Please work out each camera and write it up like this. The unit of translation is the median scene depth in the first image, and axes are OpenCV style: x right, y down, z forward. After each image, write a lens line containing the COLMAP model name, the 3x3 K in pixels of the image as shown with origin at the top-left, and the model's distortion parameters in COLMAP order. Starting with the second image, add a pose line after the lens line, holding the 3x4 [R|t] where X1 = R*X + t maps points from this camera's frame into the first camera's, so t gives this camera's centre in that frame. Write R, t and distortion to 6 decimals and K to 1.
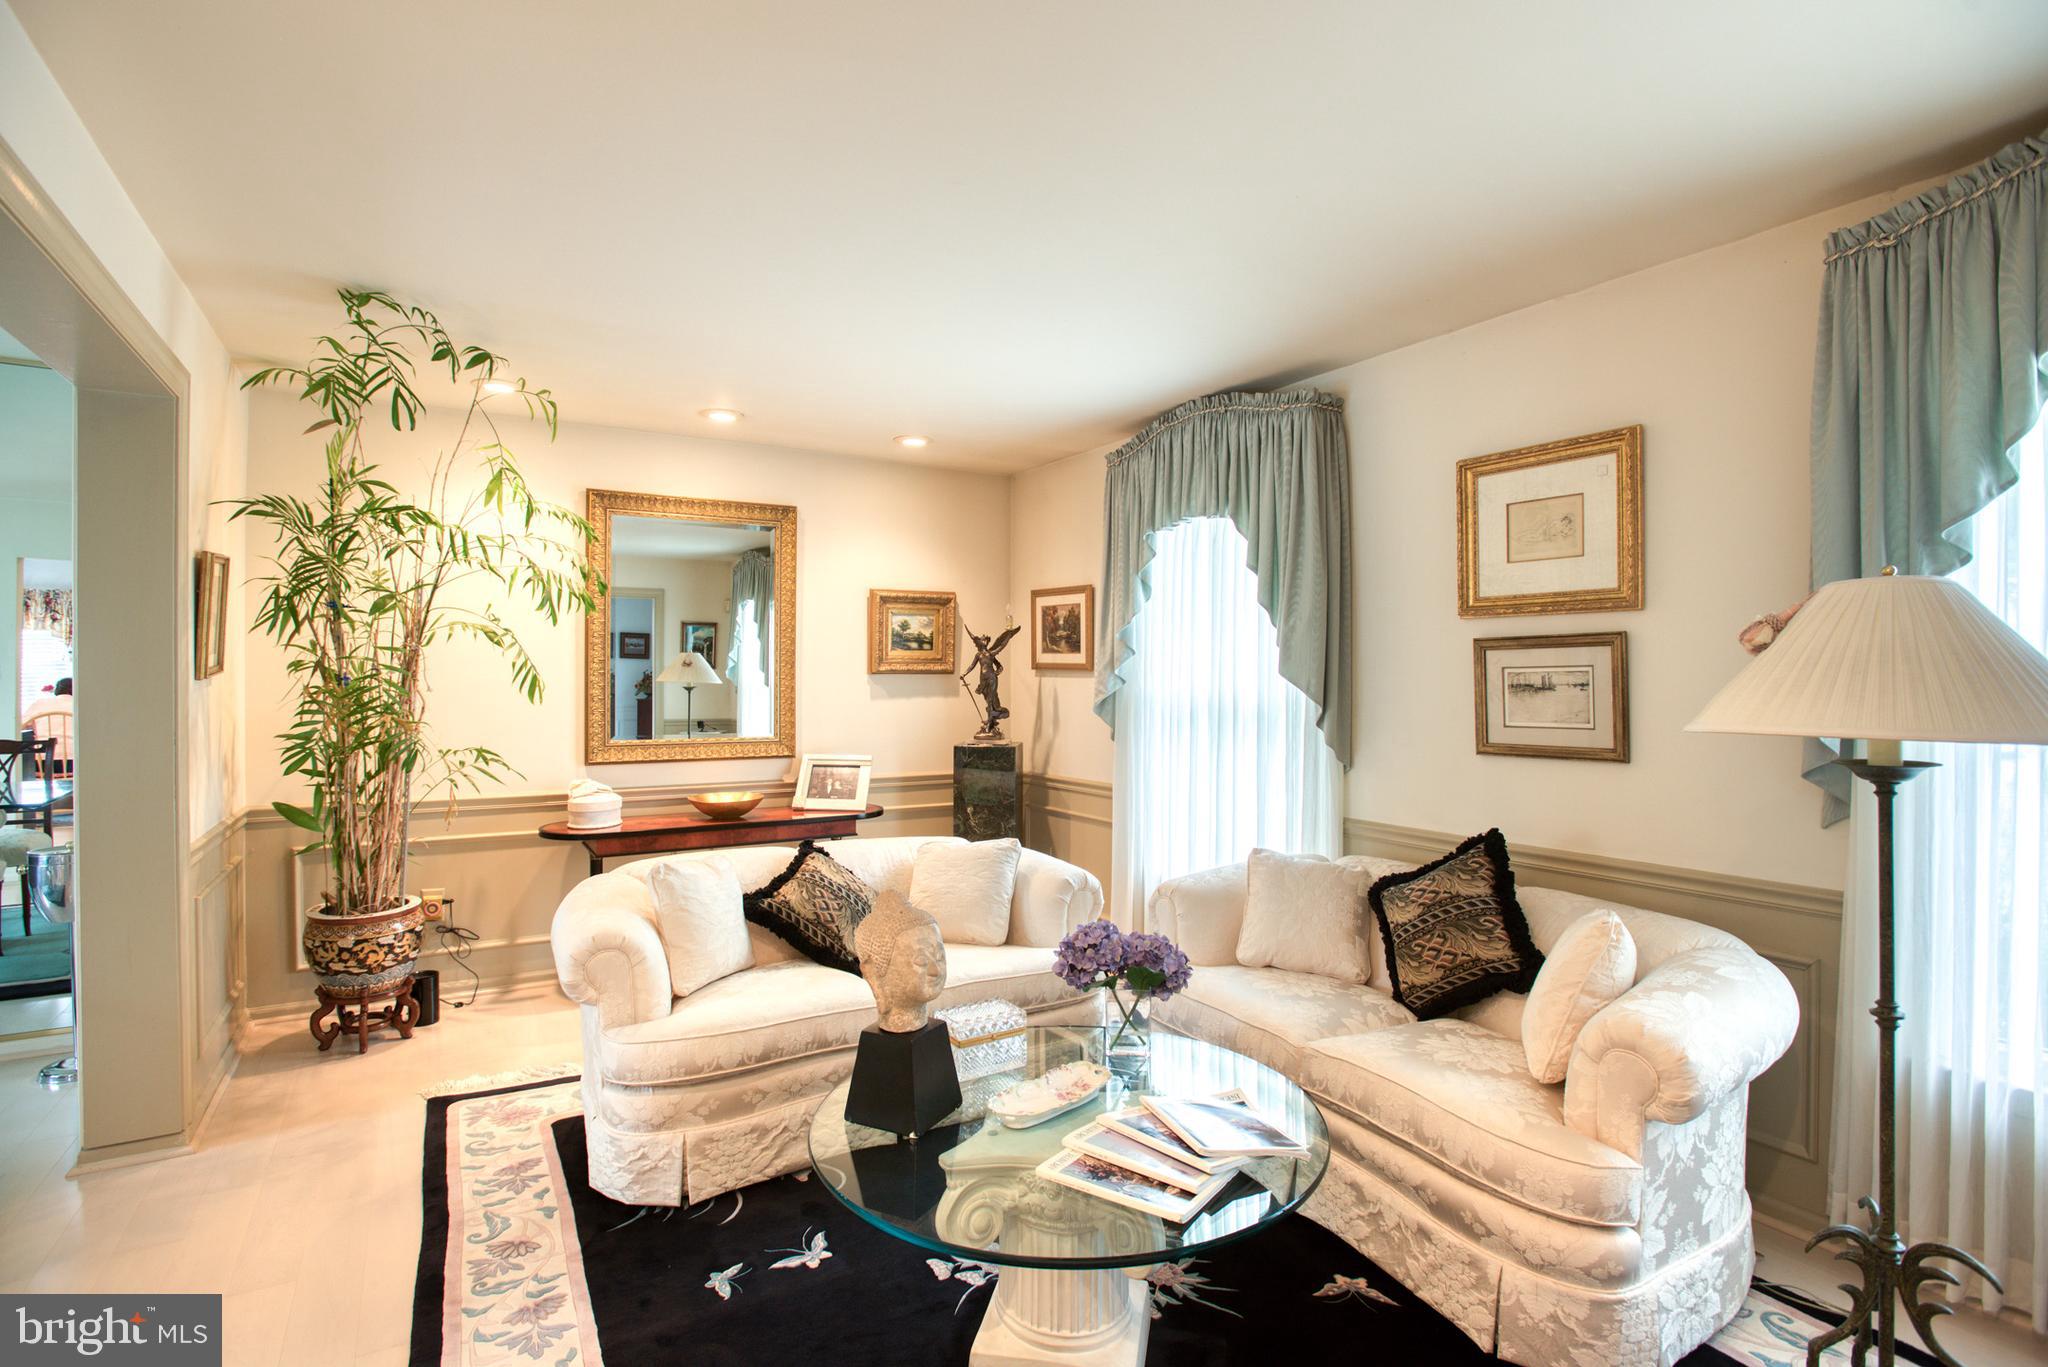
lens RADIAL K [[994.5, 0, 1027.0], [0, 994.5, 671.4], [0, 0, 1]] dist [-0.066318, 0.025695]
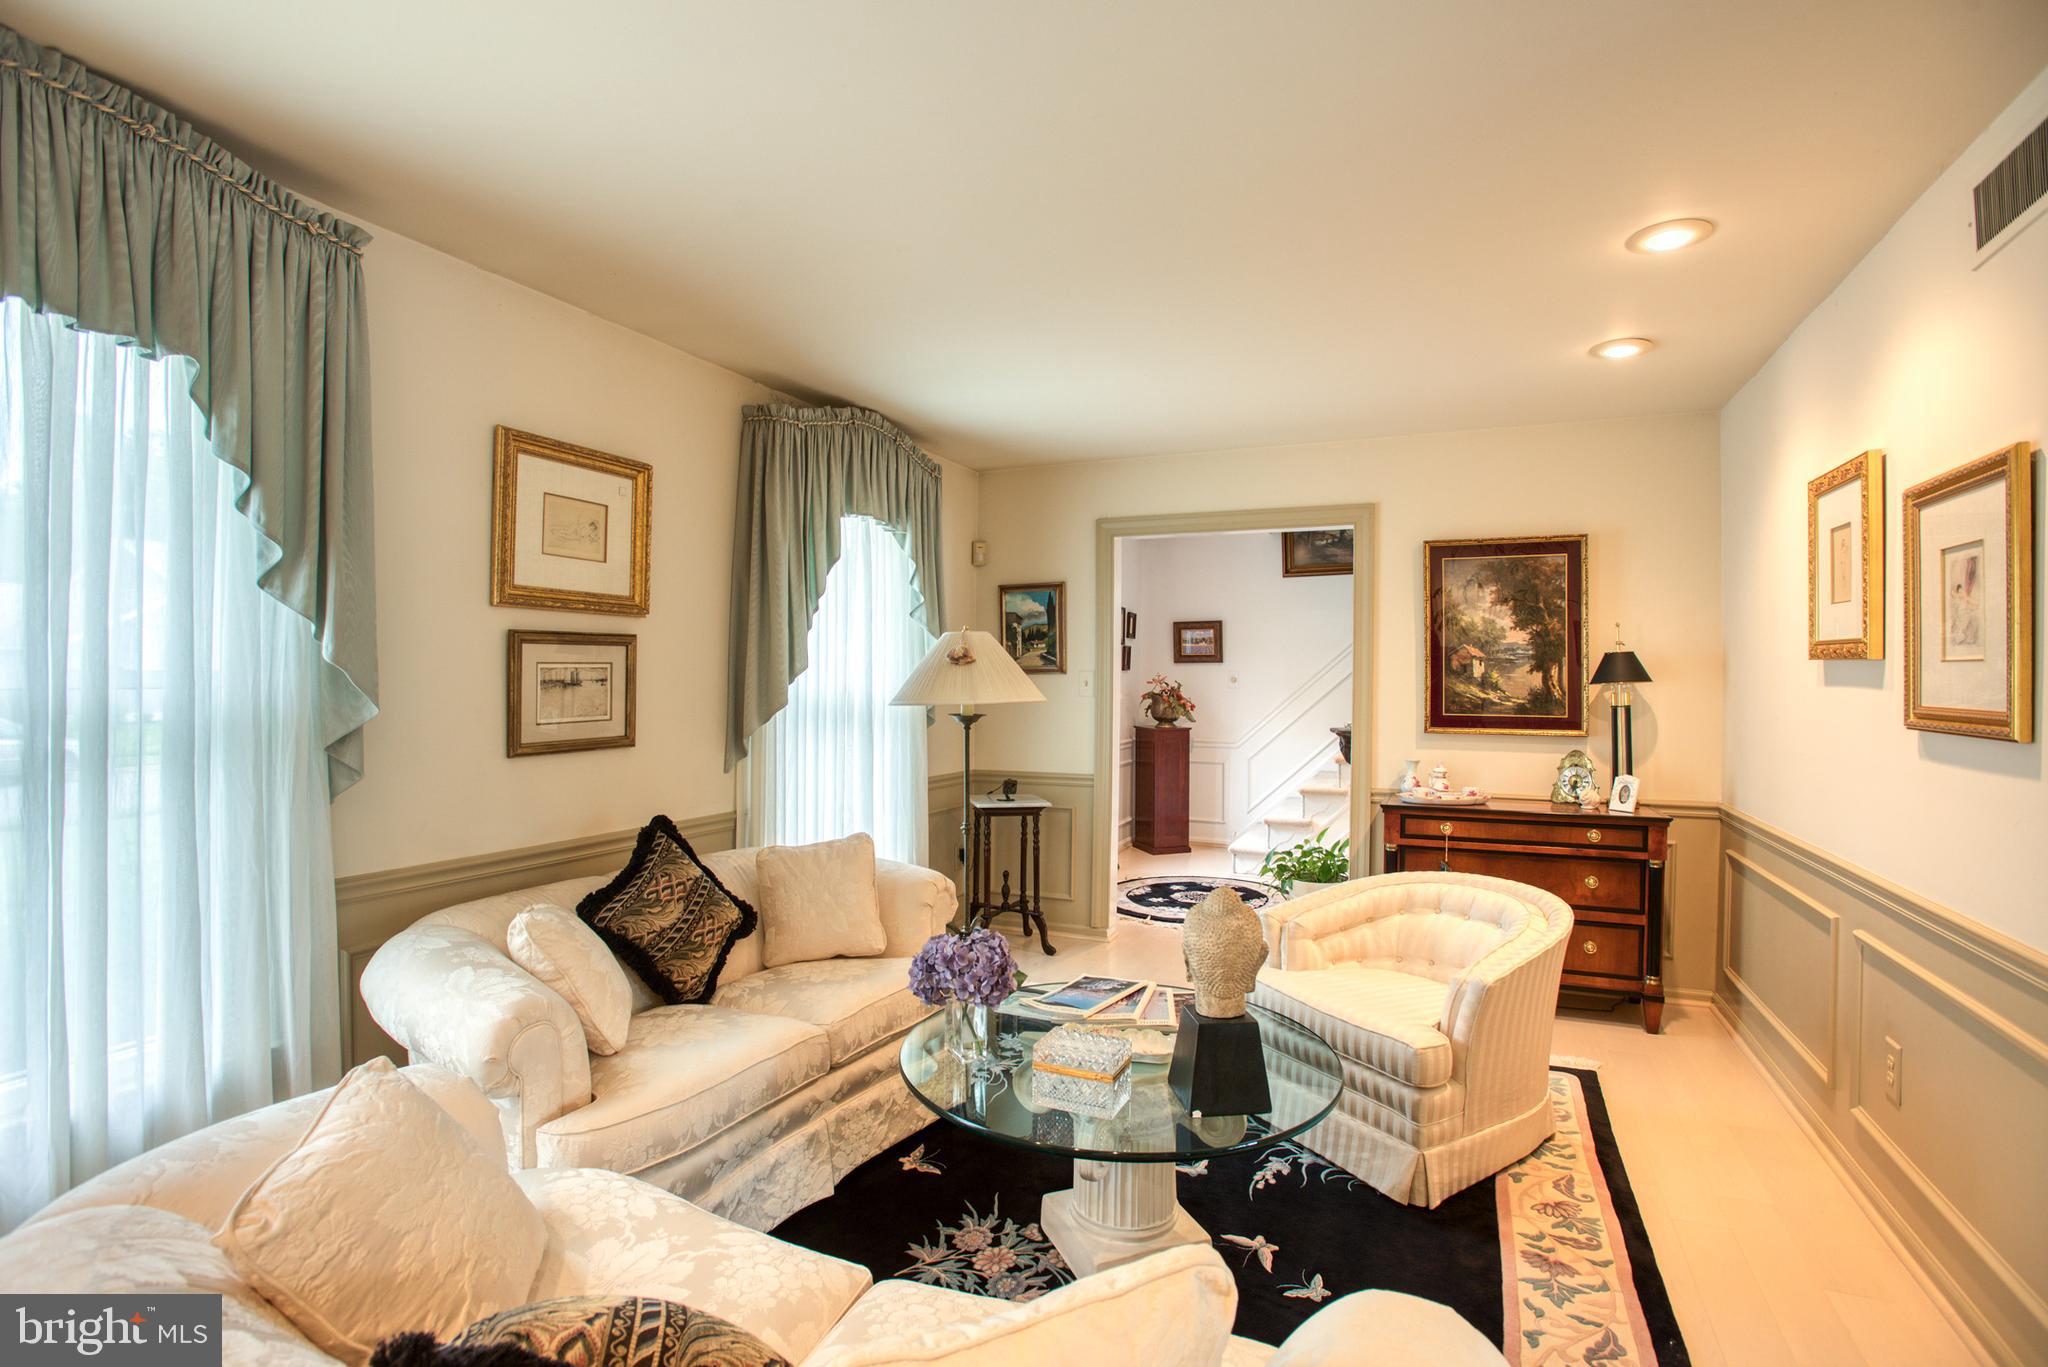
lens RADIAL K [[994.5, 0, 1017.2], [0, 994.5, 672.9], [0, 0, 1]] dist [-0.066318, 0.025695]
pose [[-0.560092, -0.002026, 0.828428, -0.554551], [-0.012314, 0.999907, -0.005881, 0.005766], [-0.828339, -0.013495, -0.560065, 1.130961]]
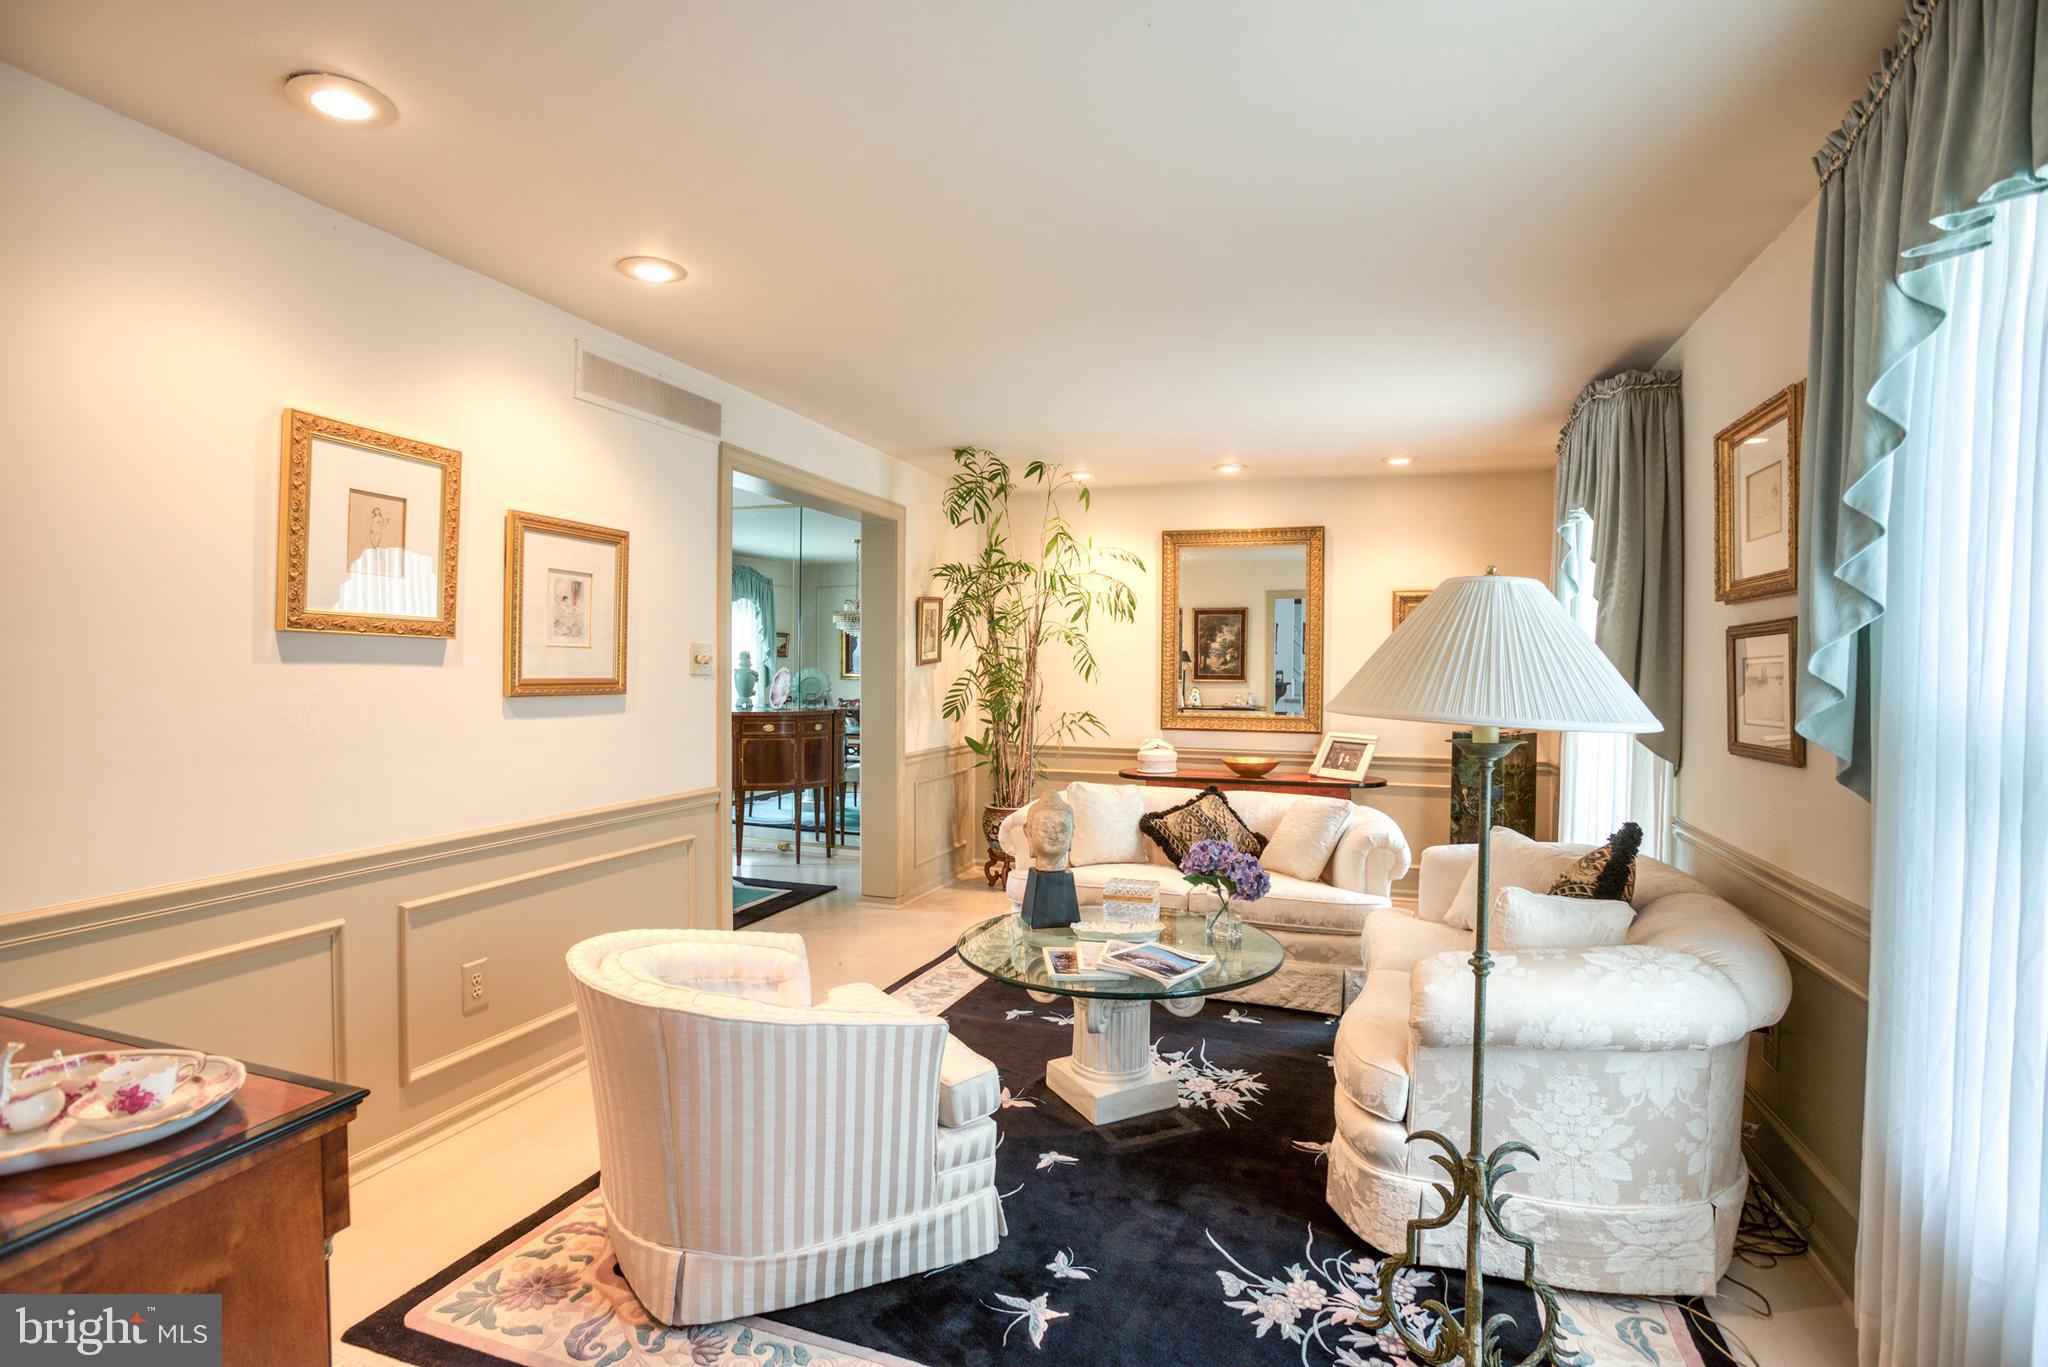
lens RADIAL K [[994.5, 0, 1014.7], [0, 994.5, 680.9], [0, 0, 1]] dist [-0.066318, 0.025695]
pose [[0.632551, 0.013737, -0.774396, 0.739272], [-0.001427, 0.999862, 0.016570, 0.003349], [0.774517, -0.009376, 0.632484, -0.079617]]
